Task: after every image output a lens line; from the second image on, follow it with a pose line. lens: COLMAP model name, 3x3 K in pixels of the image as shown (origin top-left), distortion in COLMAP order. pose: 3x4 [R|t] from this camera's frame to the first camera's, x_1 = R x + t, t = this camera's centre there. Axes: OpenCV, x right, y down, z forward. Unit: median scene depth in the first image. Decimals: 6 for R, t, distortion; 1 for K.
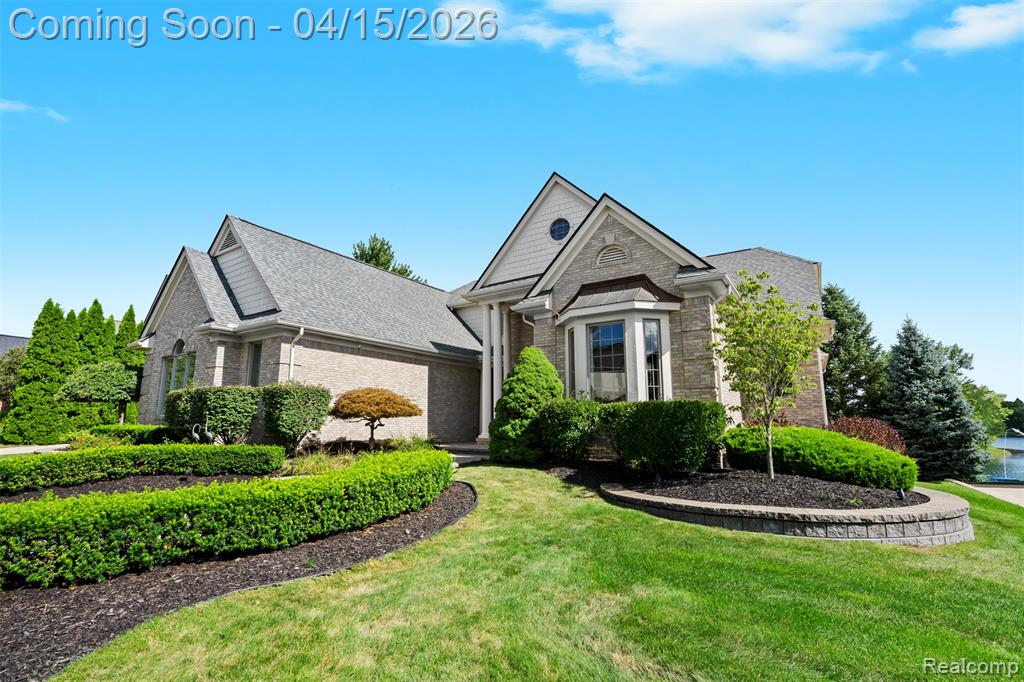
lens RADIAL K [[460.7, 0, 509.5], [0, 460.7, 340.6], [0, 0, 1]] dist [-0.019145, 0.006185]
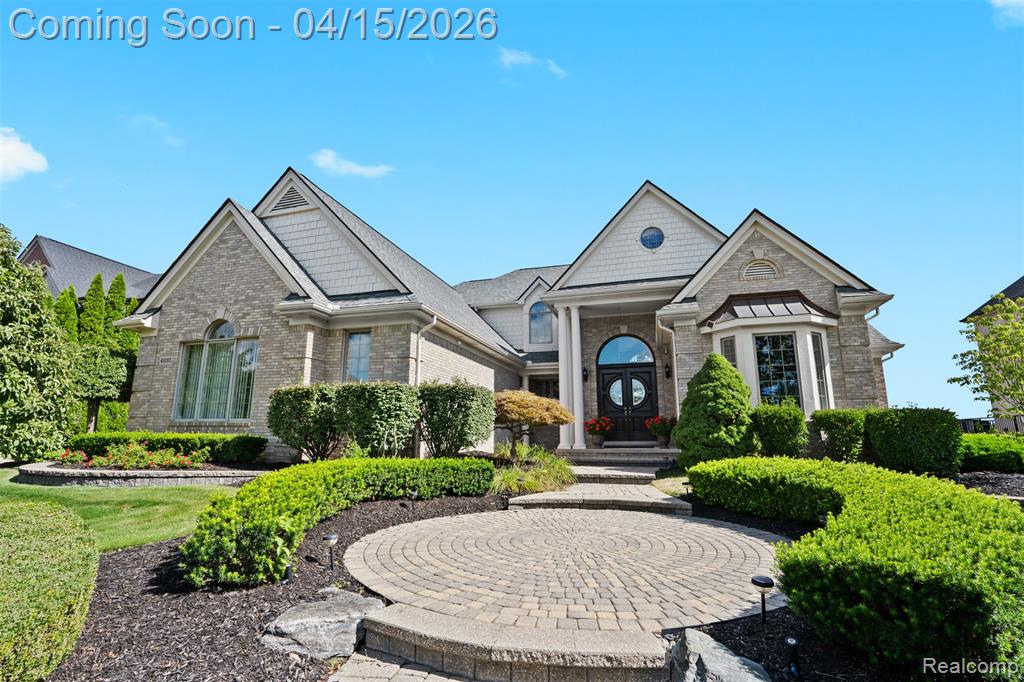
lens RADIAL K [[460.7, 0, 509.5], [0, 460.7, 340.6], [0, 0, 1]] dist [-0.019145, 0.006185]
pose [[0.955940, 0.059291, 0.287512, -0.574596], [-0.053326, 0.998169, -0.028544, 0.033919], [-0.288678, 0.011955, 0.957352, 0.161910]]
